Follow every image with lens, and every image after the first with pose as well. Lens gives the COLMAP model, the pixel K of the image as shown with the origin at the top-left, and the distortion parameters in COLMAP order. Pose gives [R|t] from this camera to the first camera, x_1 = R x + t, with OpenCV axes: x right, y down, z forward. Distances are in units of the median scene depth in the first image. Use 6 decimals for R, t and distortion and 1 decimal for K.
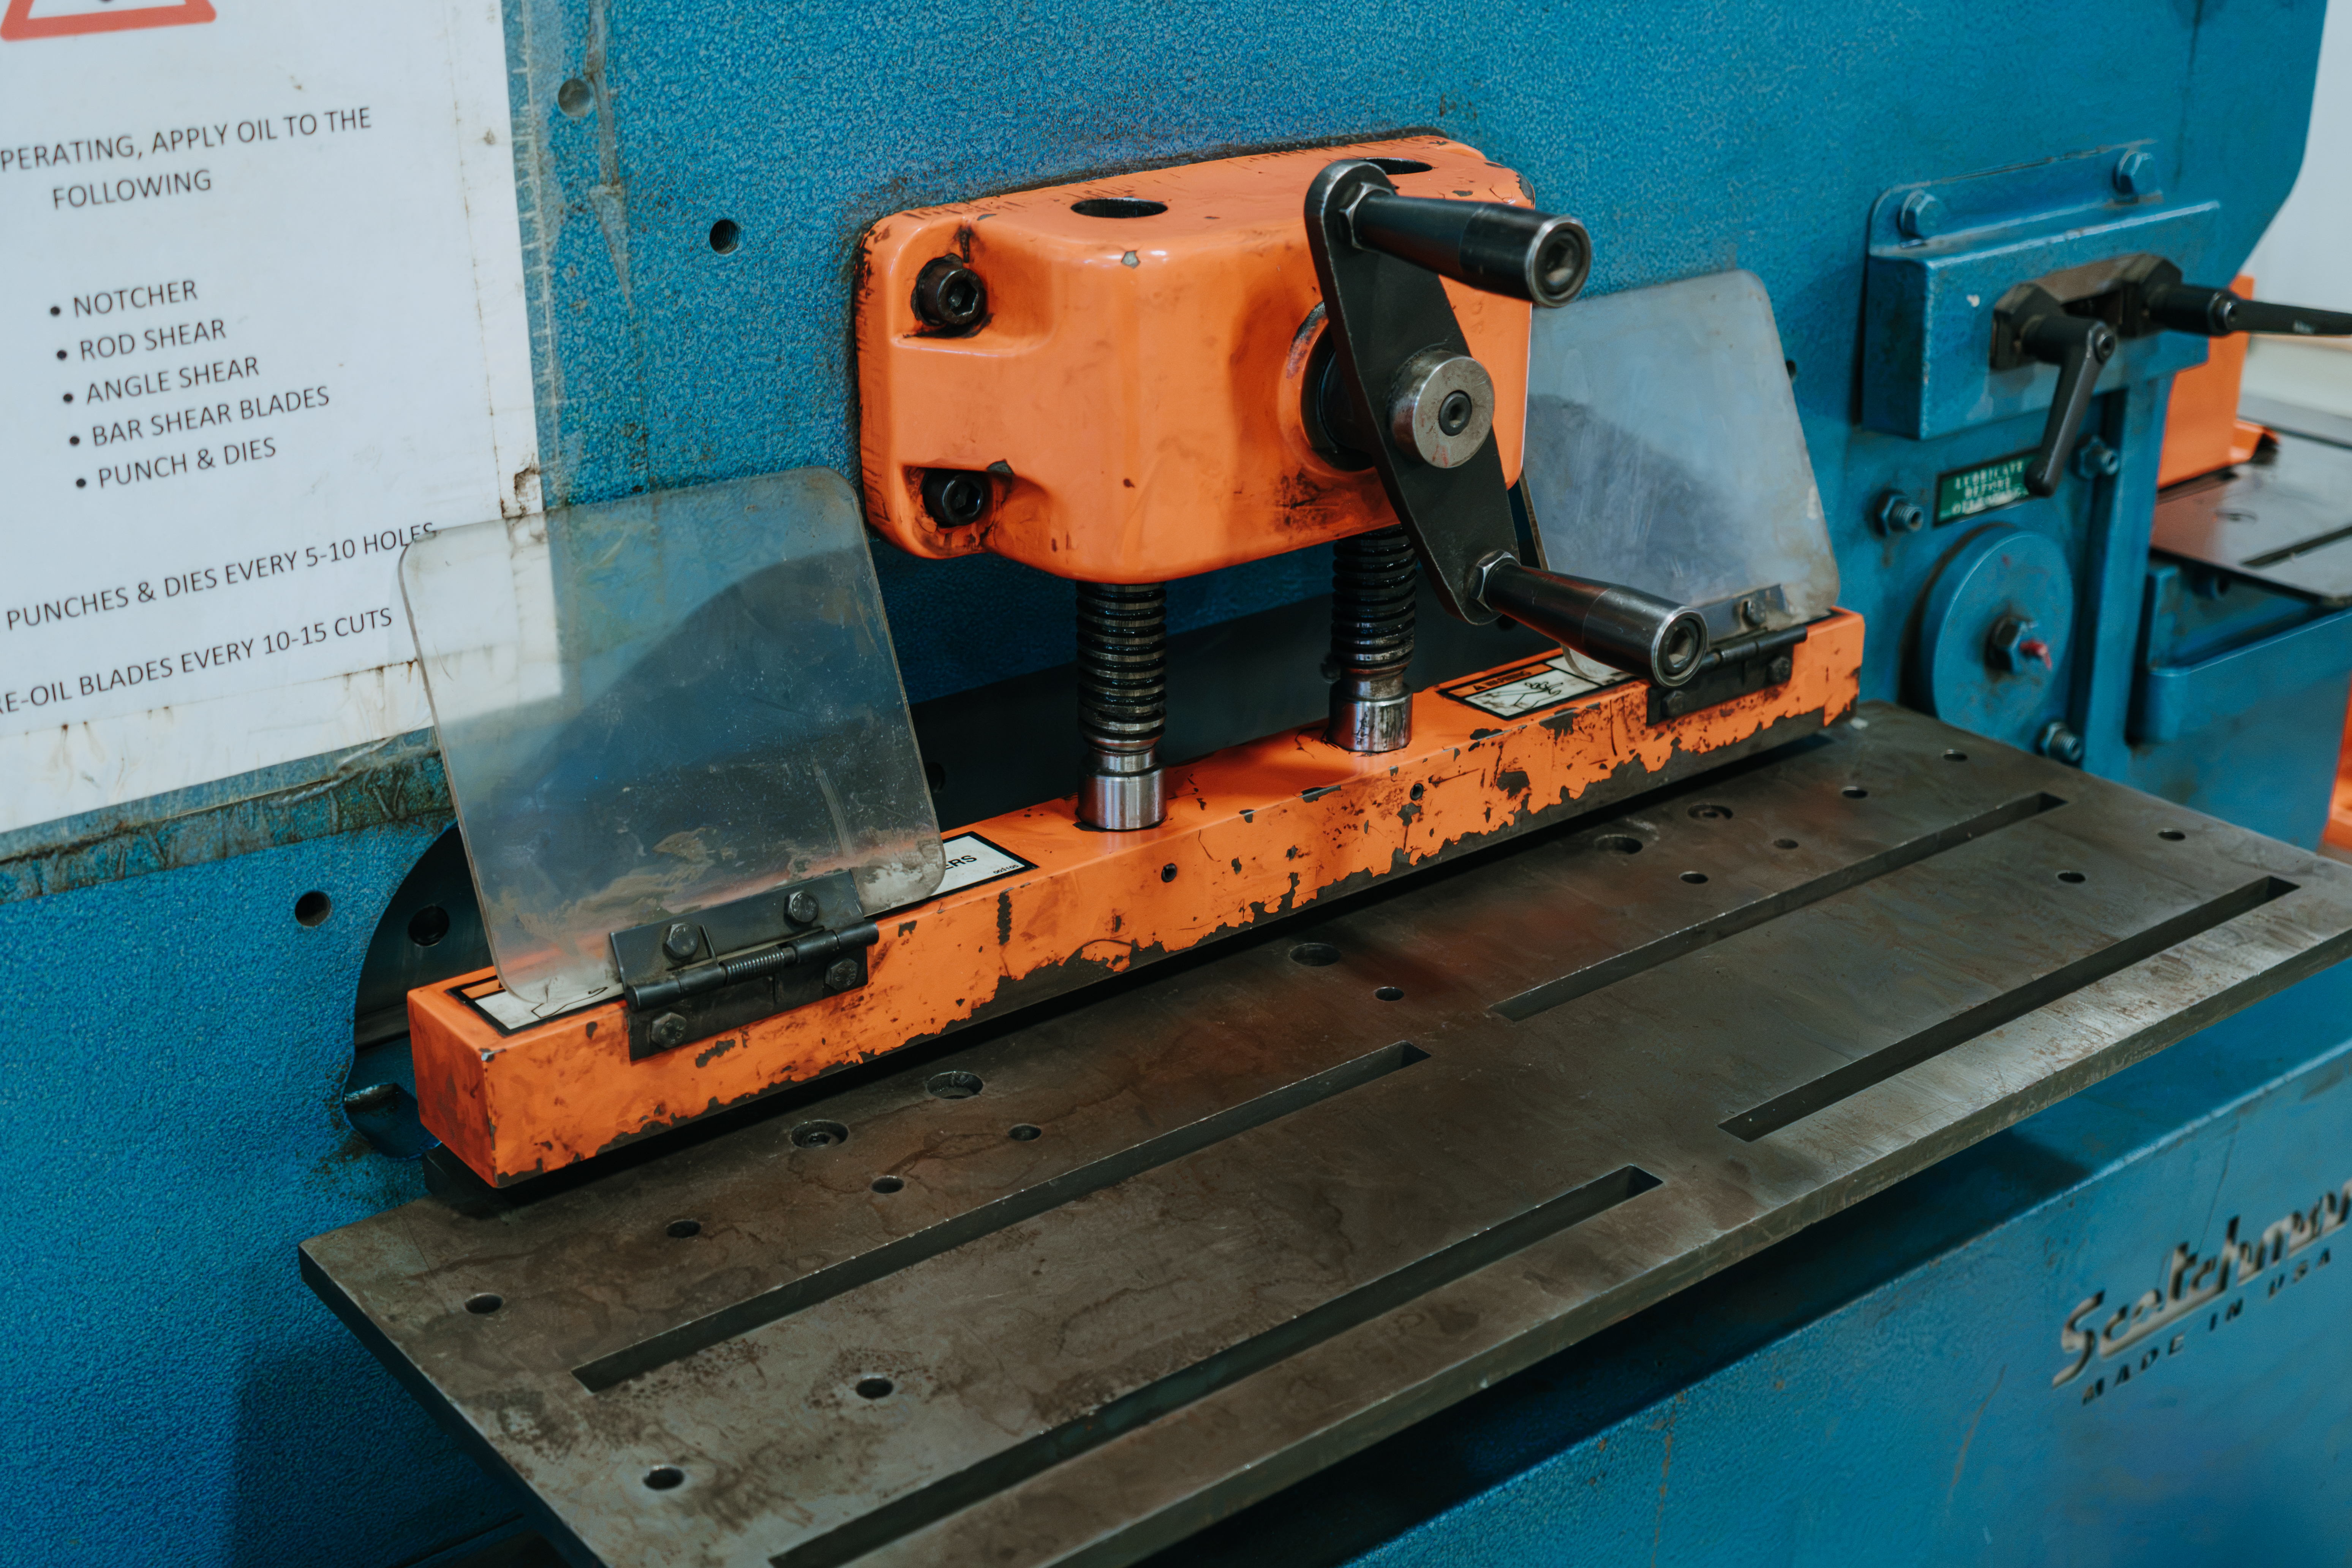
lens RADIAL K [[2894.6, 0, 1174.6], [0, 2894.6, 784.9], [0, 0, 1]] dist [-0.009791, 0.000000]
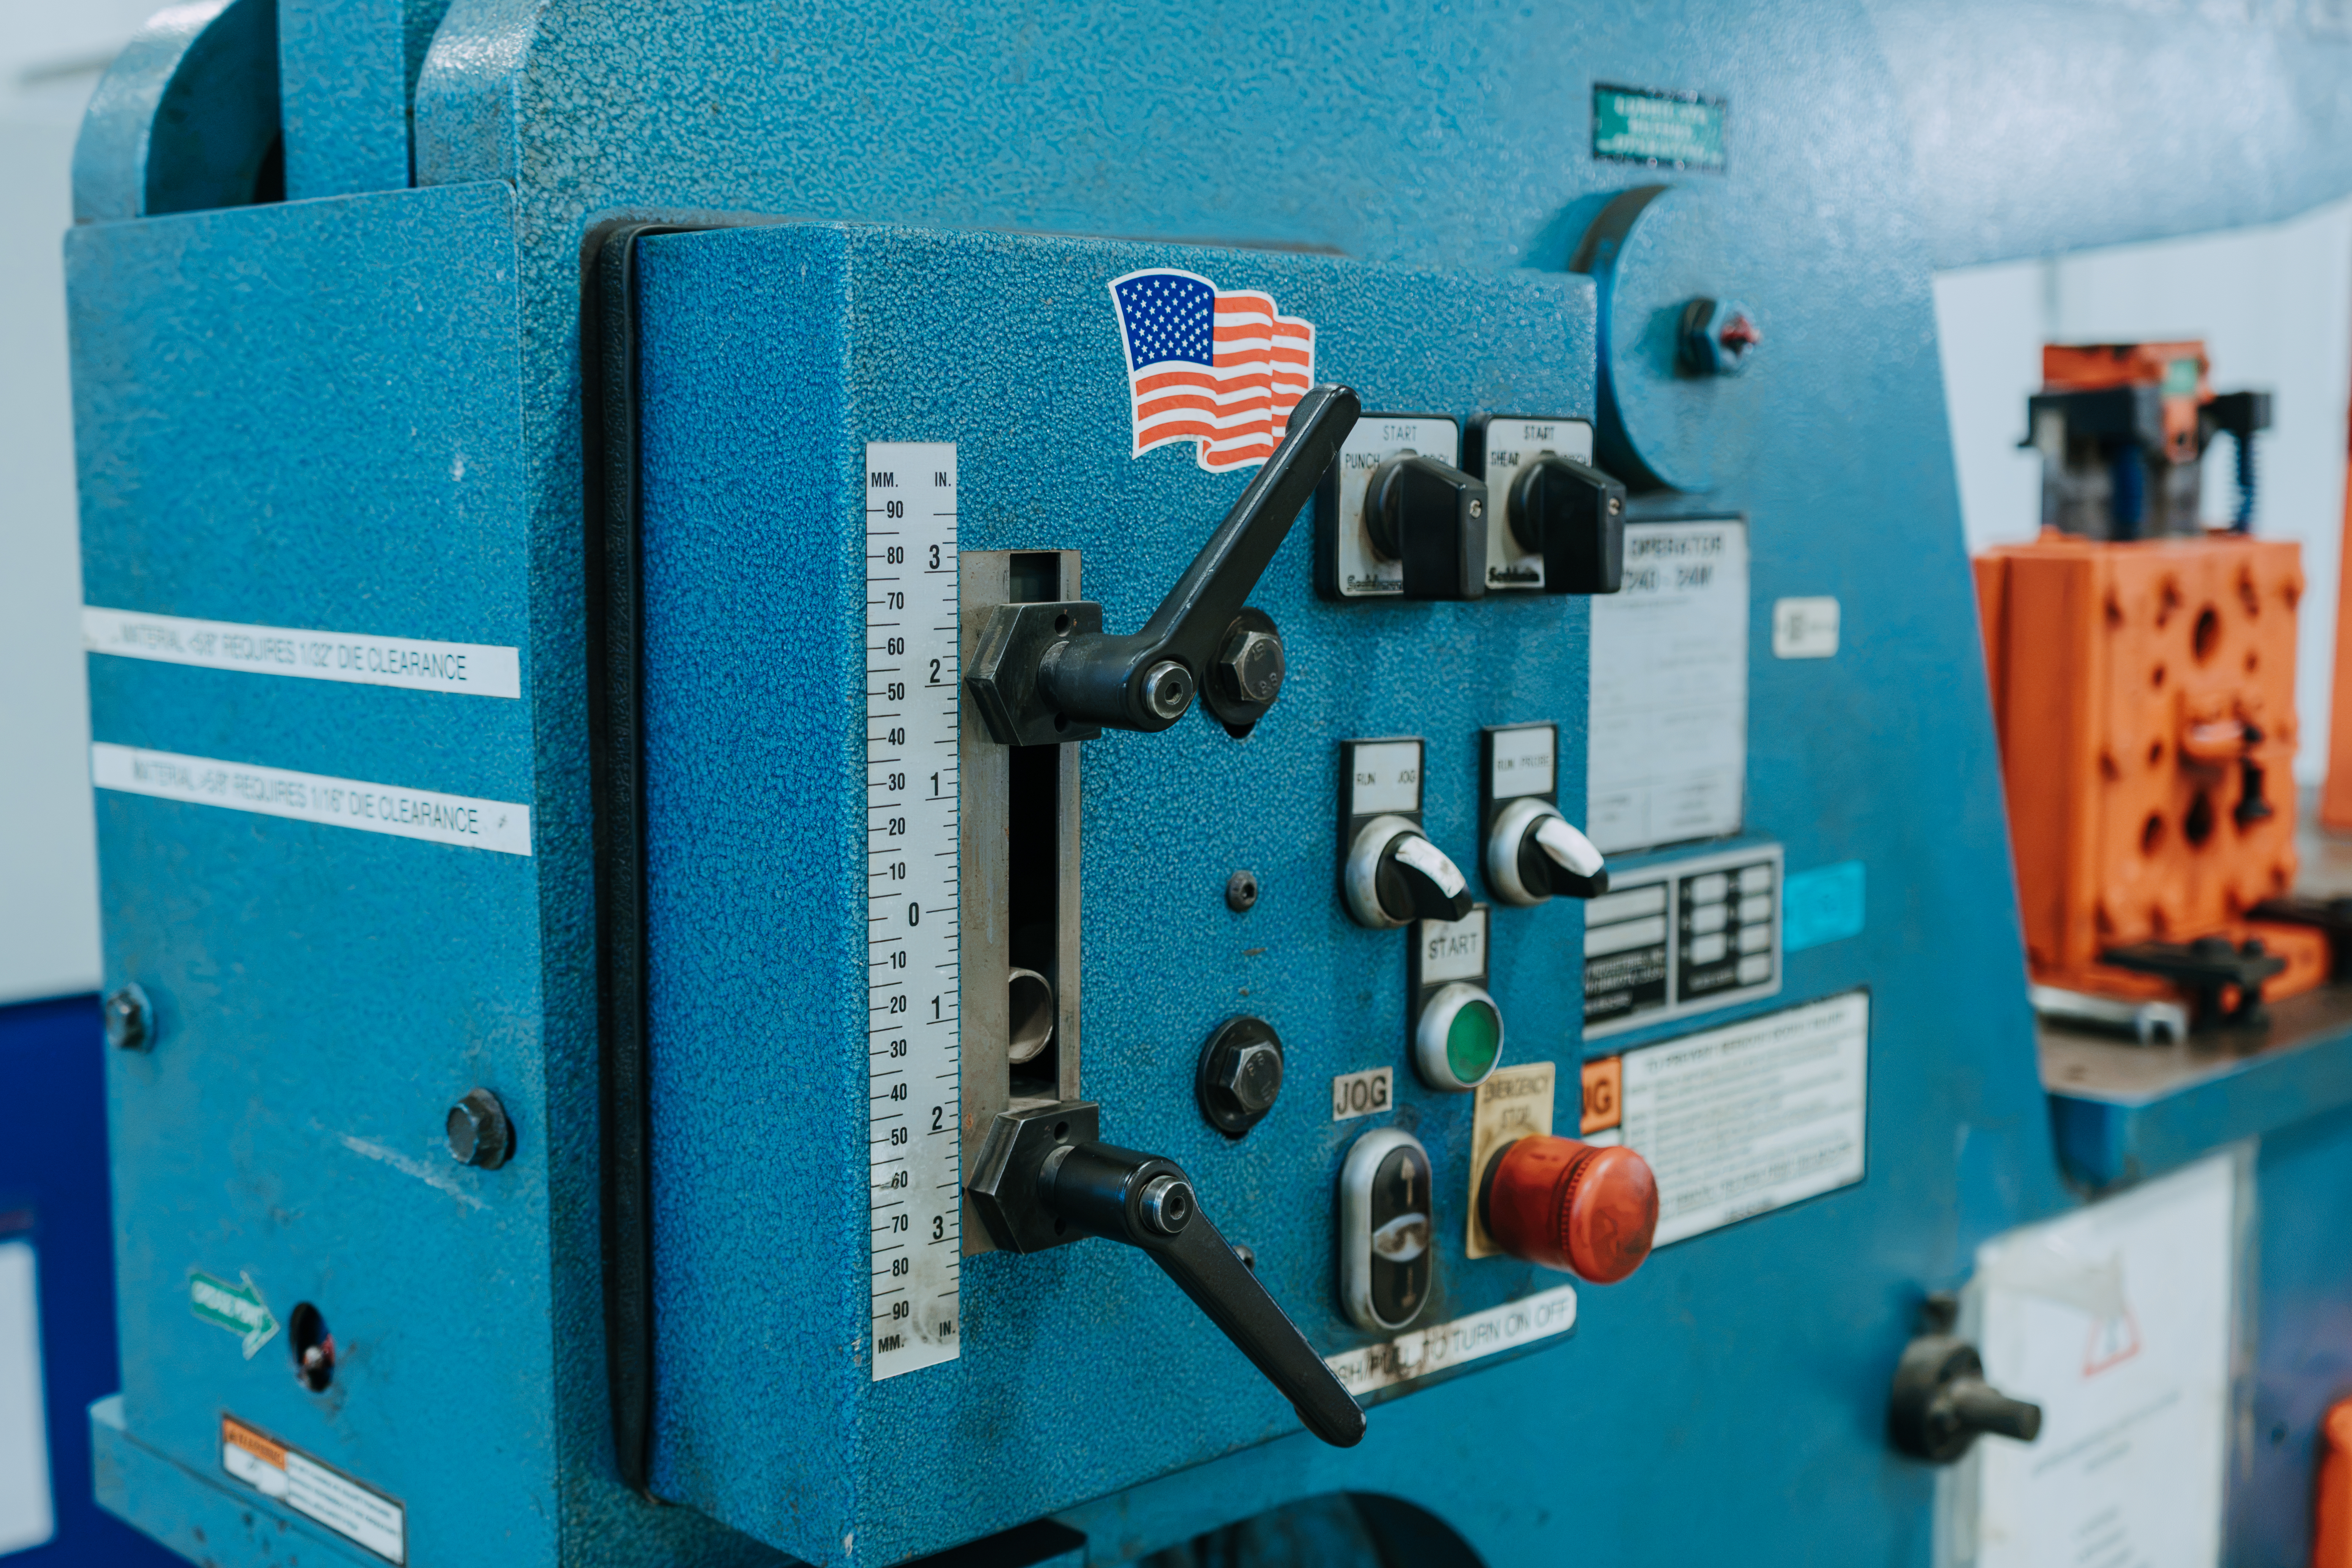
lens RADIAL K [[2894.6, 0, 1116.8], [0, 2894.6, 764.4], [0, 0, 1]] dist [-0.009791, 0.000000]
pose [[0.995888, -0.020494, 0.088246, -0.824424], [0.043895, 0.961261, -0.272123, -0.125273], [-0.079251, 0.274878, 0.958207, -0.516759]]
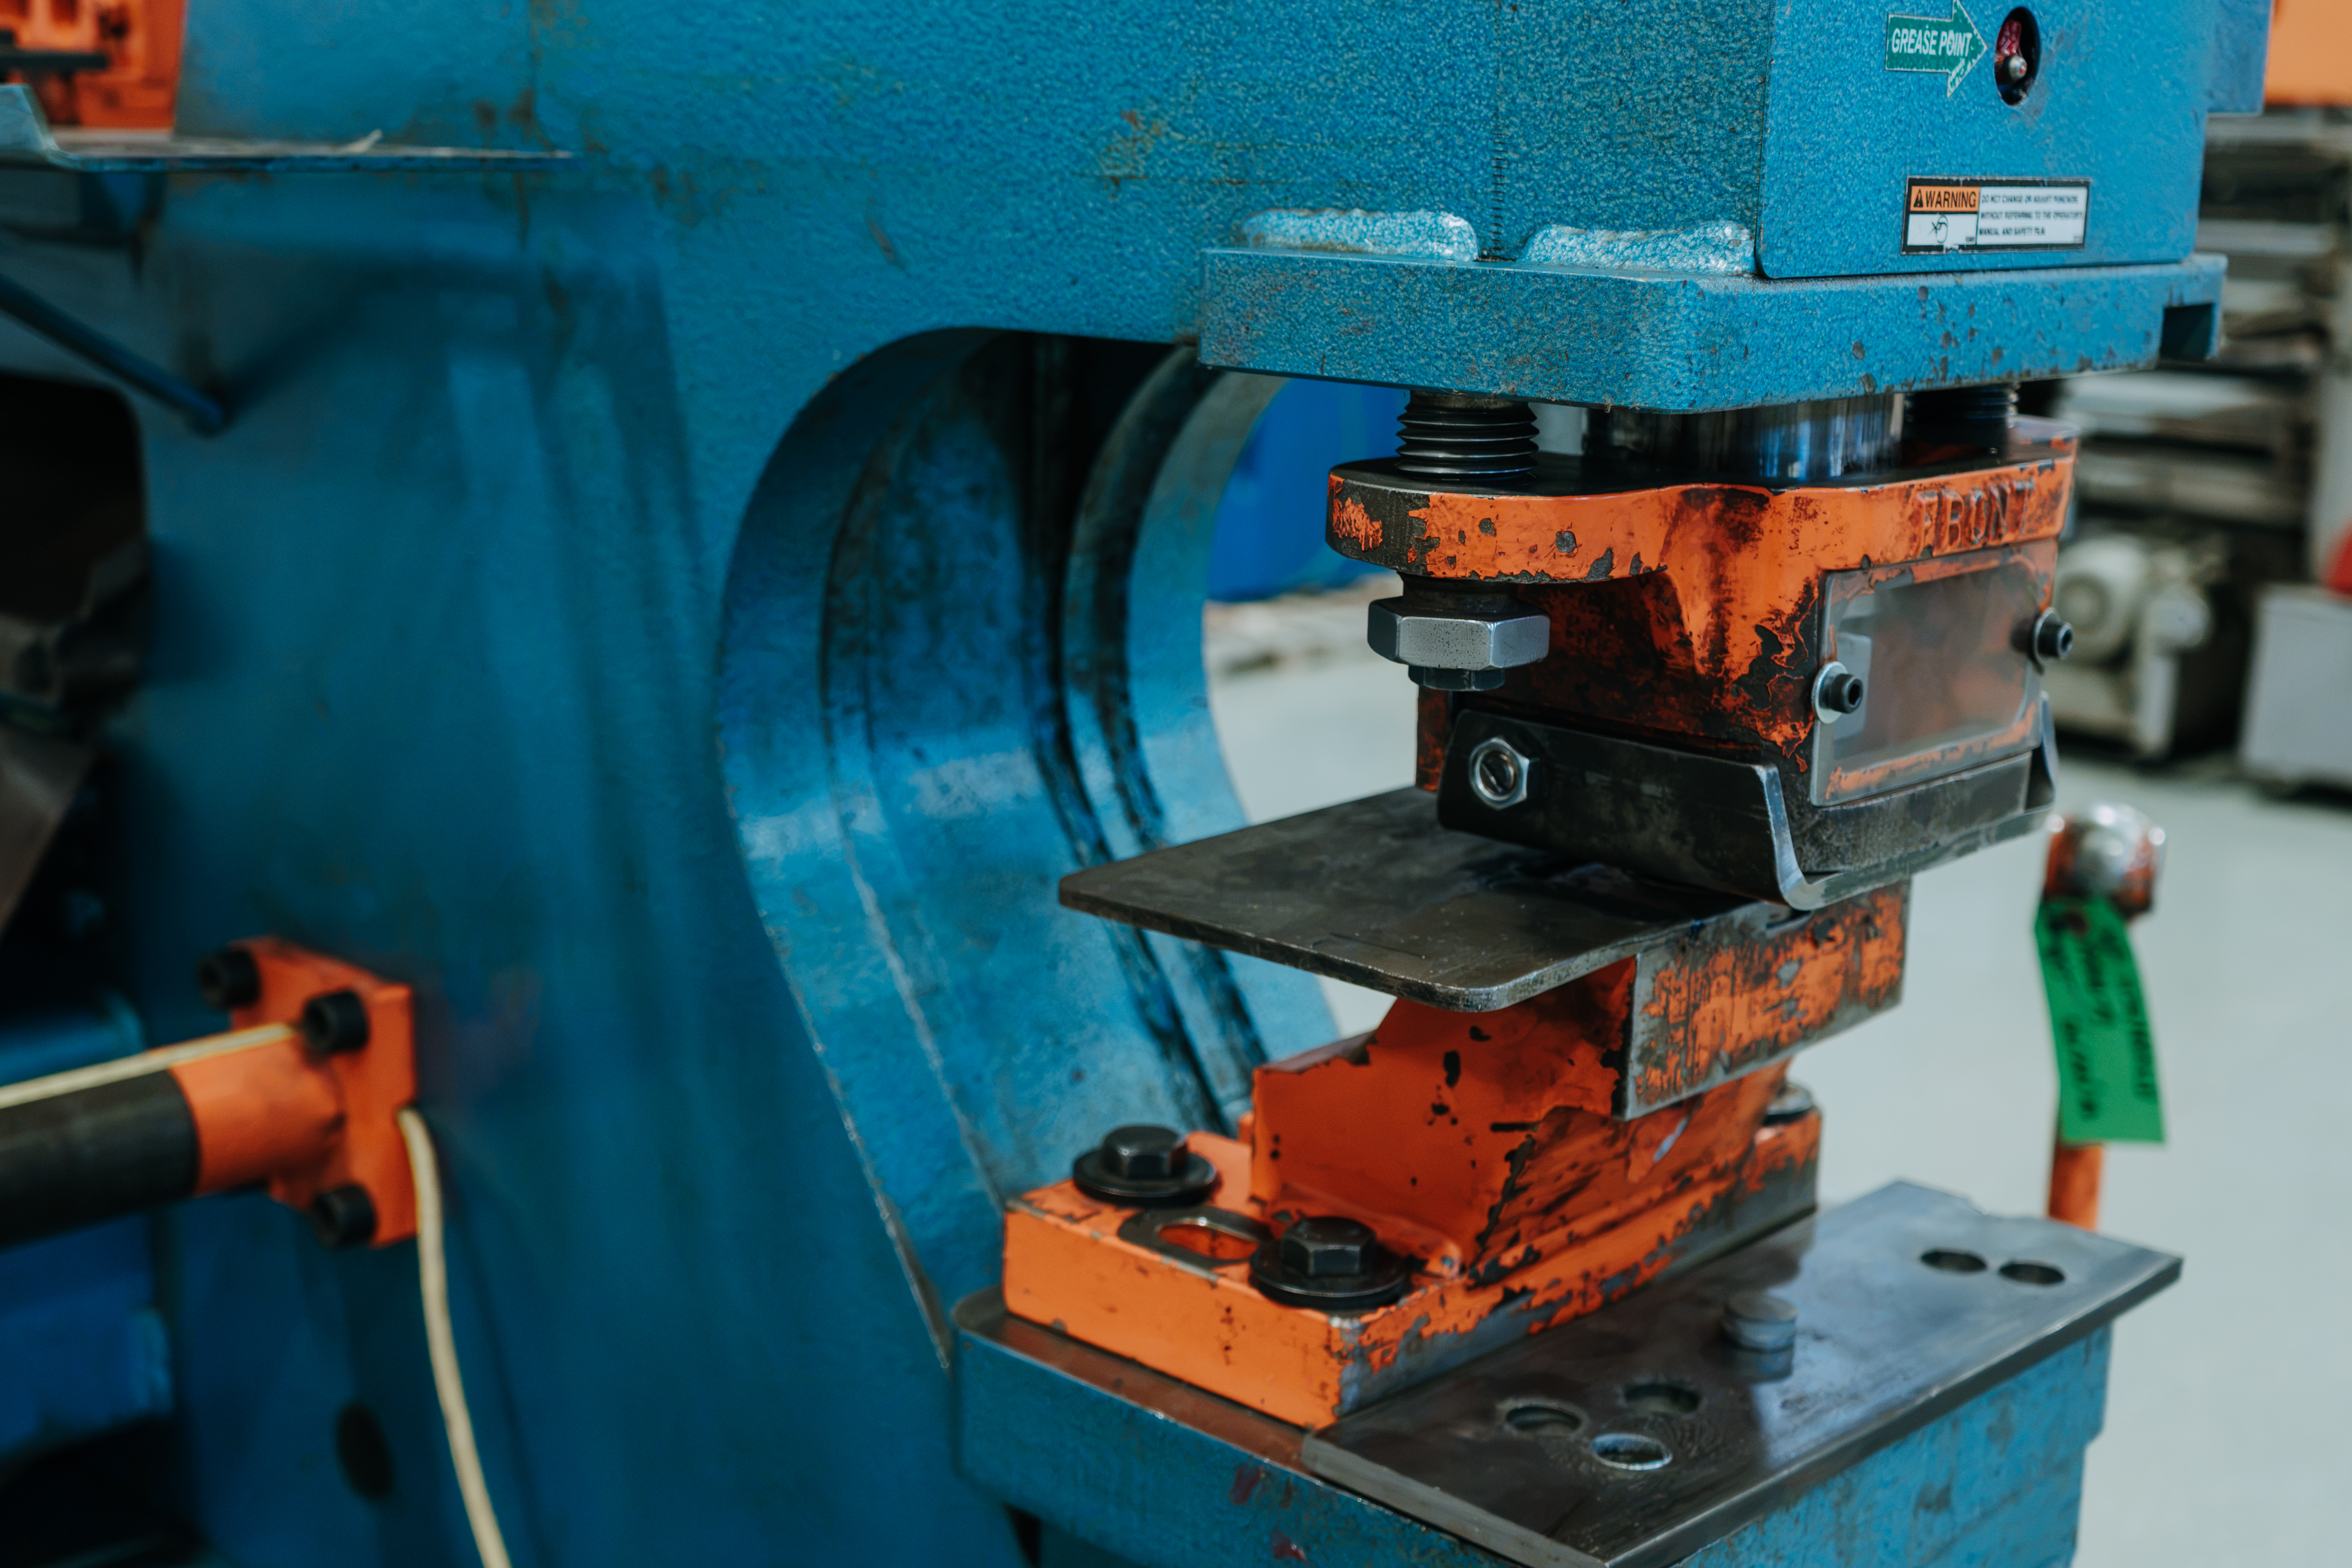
lens RADIAL K [[2894.6, 0, 1169.8], [0, 2894.6, 781.7], [0, 0, 1]] dist [-0.009791, 0.000000]
pose [[-0.161958, -0.227400, 0.960239, -1.724128], [0.357831, 0.893322, 0.271906, -0.315203], [-0.919634, 0.387641, -0.063310, 0.647712]]
